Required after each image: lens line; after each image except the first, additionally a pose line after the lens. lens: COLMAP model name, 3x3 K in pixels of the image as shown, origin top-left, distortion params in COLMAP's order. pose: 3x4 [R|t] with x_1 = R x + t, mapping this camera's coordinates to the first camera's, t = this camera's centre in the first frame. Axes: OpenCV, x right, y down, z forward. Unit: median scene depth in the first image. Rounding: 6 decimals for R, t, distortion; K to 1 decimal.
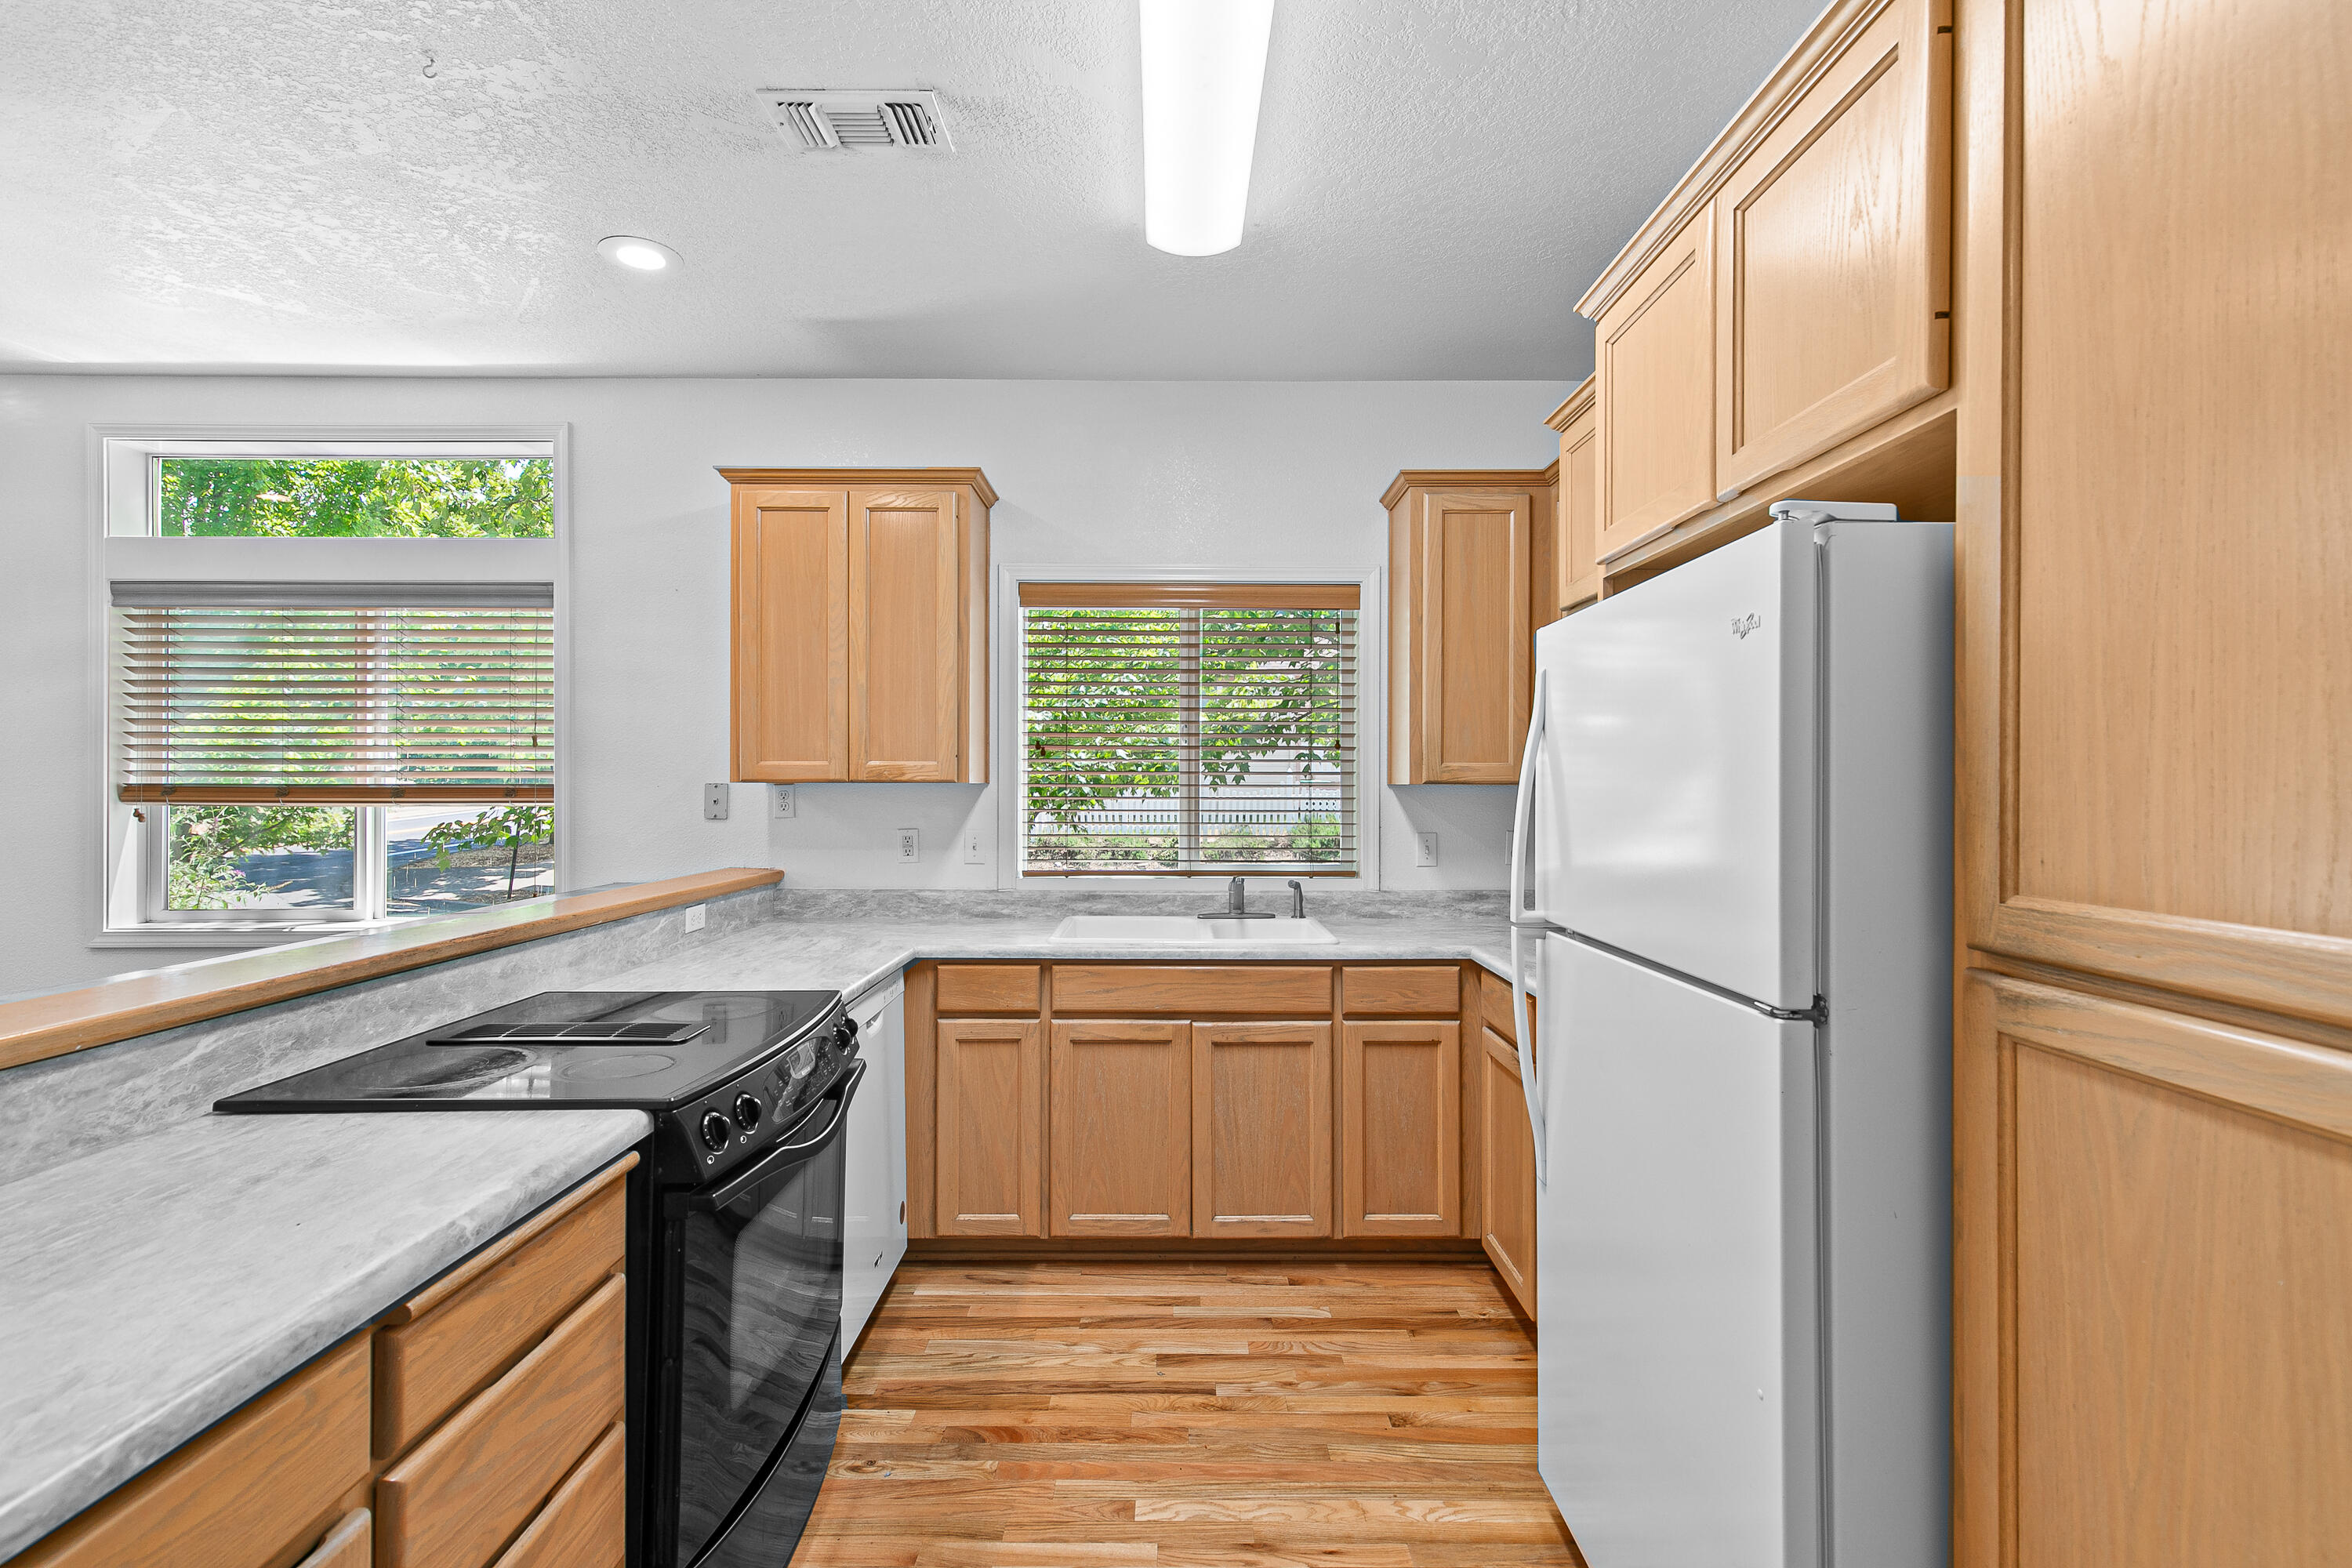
lens RADIAL K [[1063.1, 0, 1182.0], [0, 1063.1, 781.1], [0, 0, 1]] dist [0.009954, -0.001203]
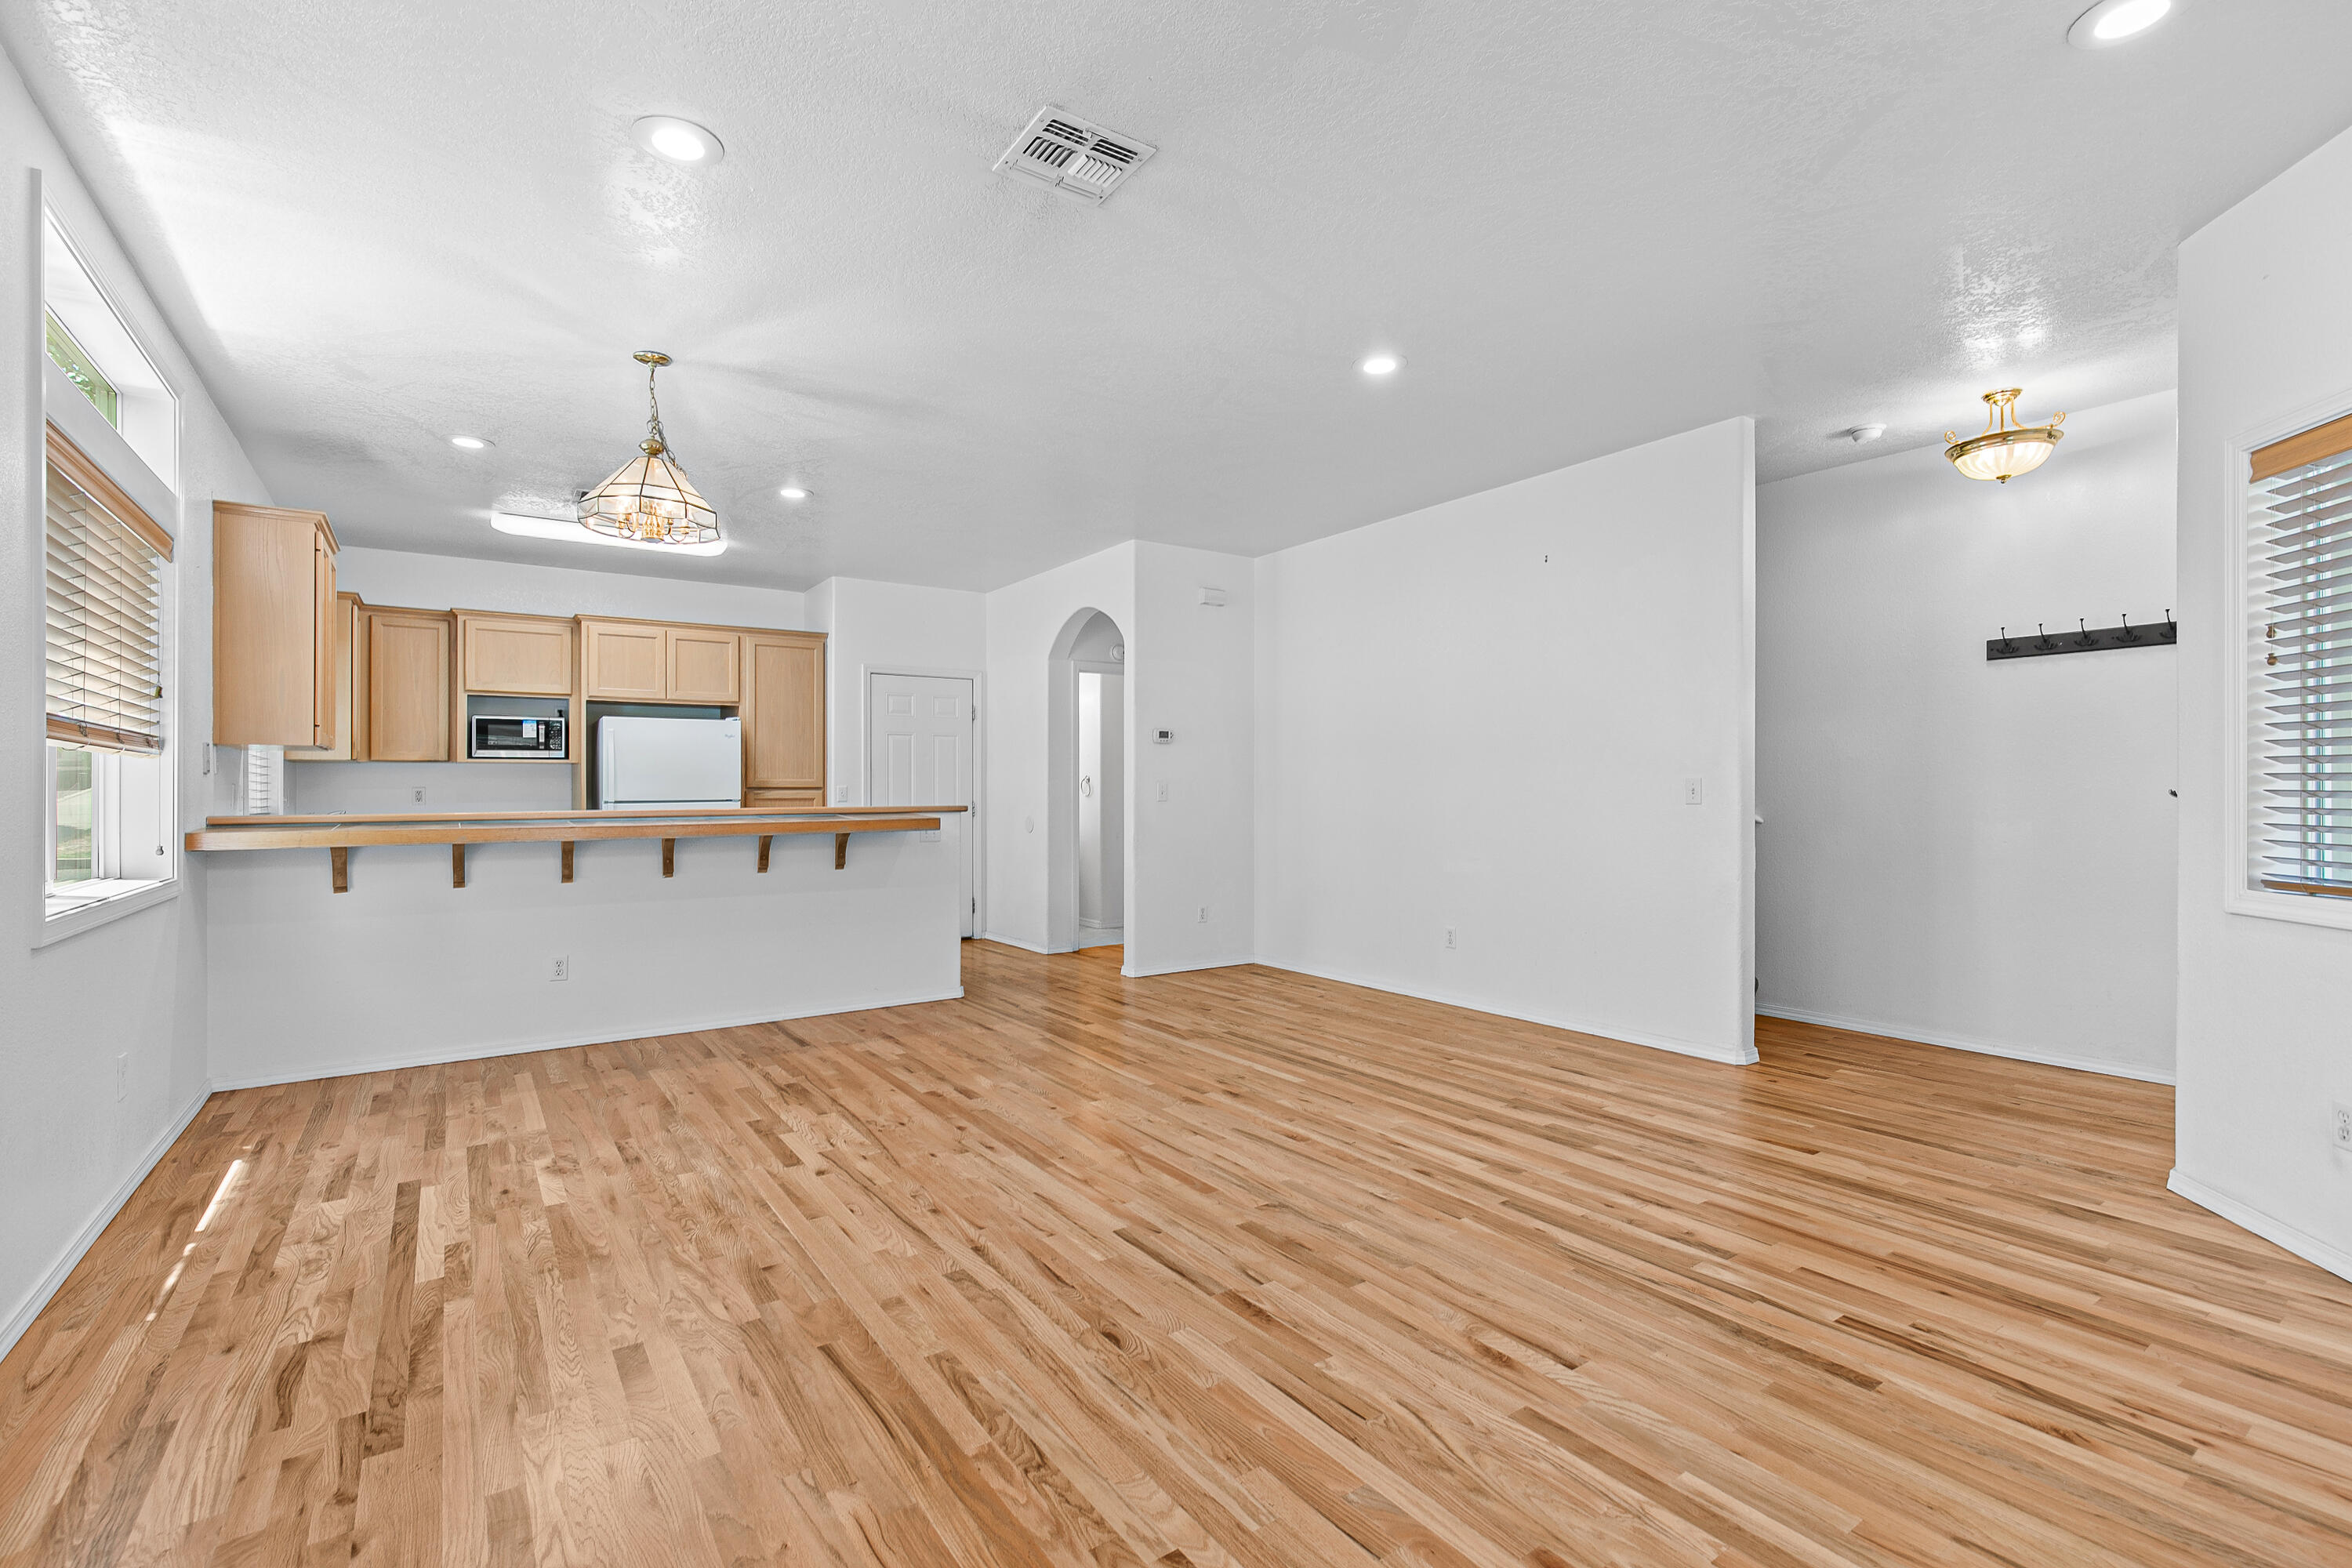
lens RADIAL K [[1062.0, 0, 1184.2], [0, 1062.0, 792.9], [0, 0, 1]] dist [0.007985, -0.000615]
pose [[-0.561823, -0.000714, 0.827257, -2.400489], [0.001732, 0.999996, 0.002040, 0.067193], [-0.827256, 0.002579, -0.561820, 0.938785]]
